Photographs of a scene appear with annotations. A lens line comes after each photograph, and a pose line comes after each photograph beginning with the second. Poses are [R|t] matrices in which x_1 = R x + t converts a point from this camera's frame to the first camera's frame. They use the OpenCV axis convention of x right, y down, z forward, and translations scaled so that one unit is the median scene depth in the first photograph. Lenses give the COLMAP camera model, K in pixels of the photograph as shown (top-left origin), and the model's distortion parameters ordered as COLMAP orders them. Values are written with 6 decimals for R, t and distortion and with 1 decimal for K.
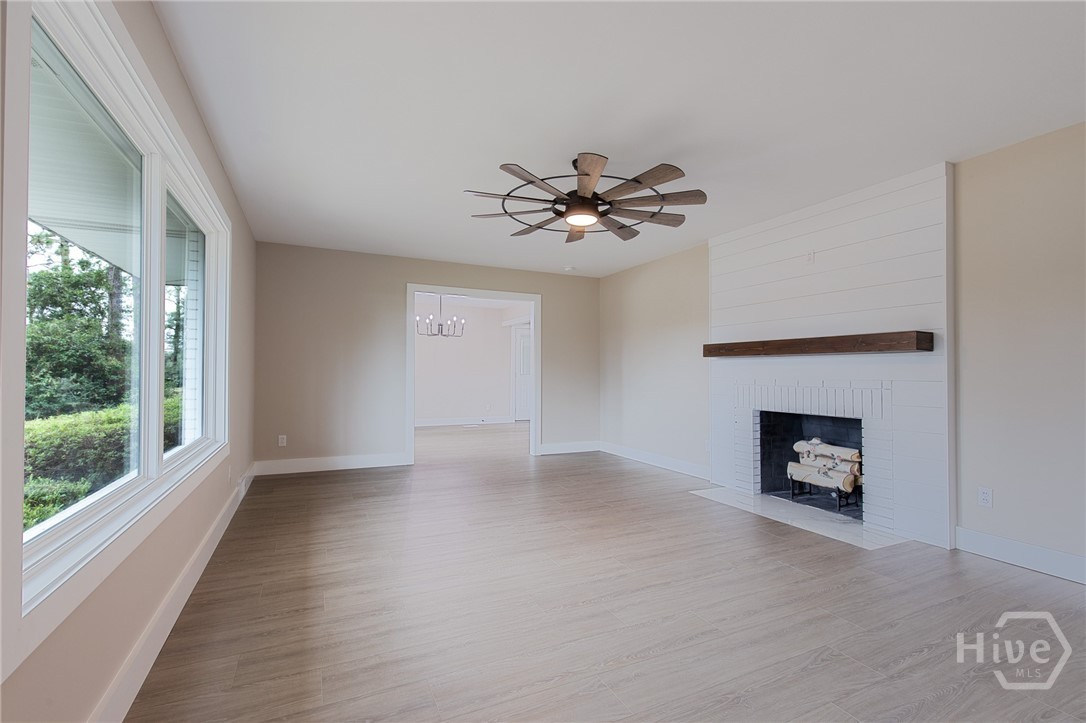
lens RADIAL K [[482.7, 0, 540.6], [0, 482.7, 365.6], [0, 0, 1]] dist [0.002698, 0.000257]
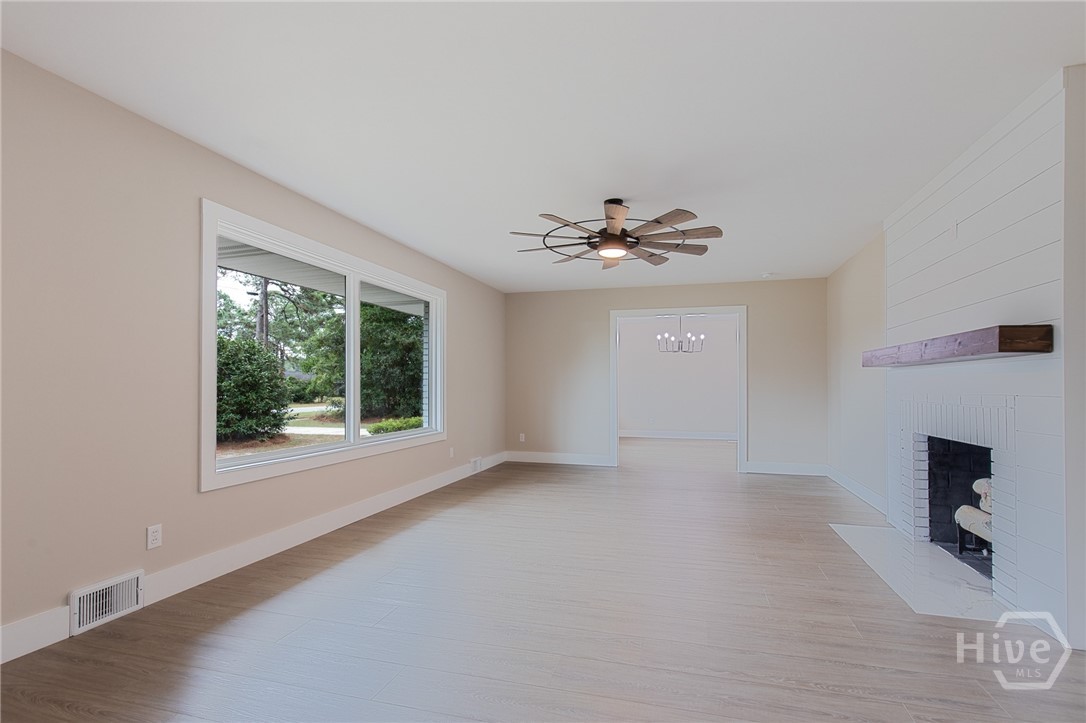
lens RADIAL K [[497.3, 0, 571.8], [0, 497.3, 384.7], [0, 0, 1]] dist [0.015593, -0.001183]
pose [[0.768237, -0.007188, -0.640125, 0.560577], [0.013119, 0.999904, 0.004516, 0.002371], [0.640031, -0.011868, 0.768257, 0.020348]]
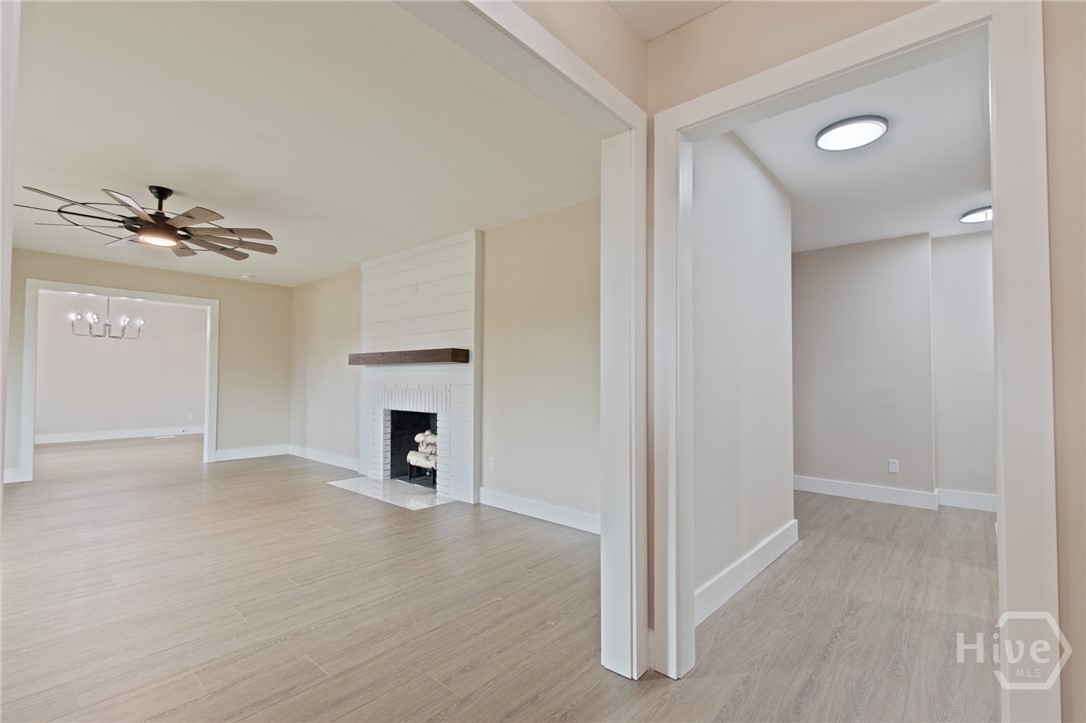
lens RADIAL K [[482.7, 0, 540.6], [0, 482.7, 365.6], [0, 0, 1]] dist [0.002698, 0.000257]
pose [[0.919902, 0.011836, 0.391970, 0.342303], [-0.007043, 0.999882, -0.013663, -0.003735], [-0.392085, 0.009808, 0.919877, -0.272721]]
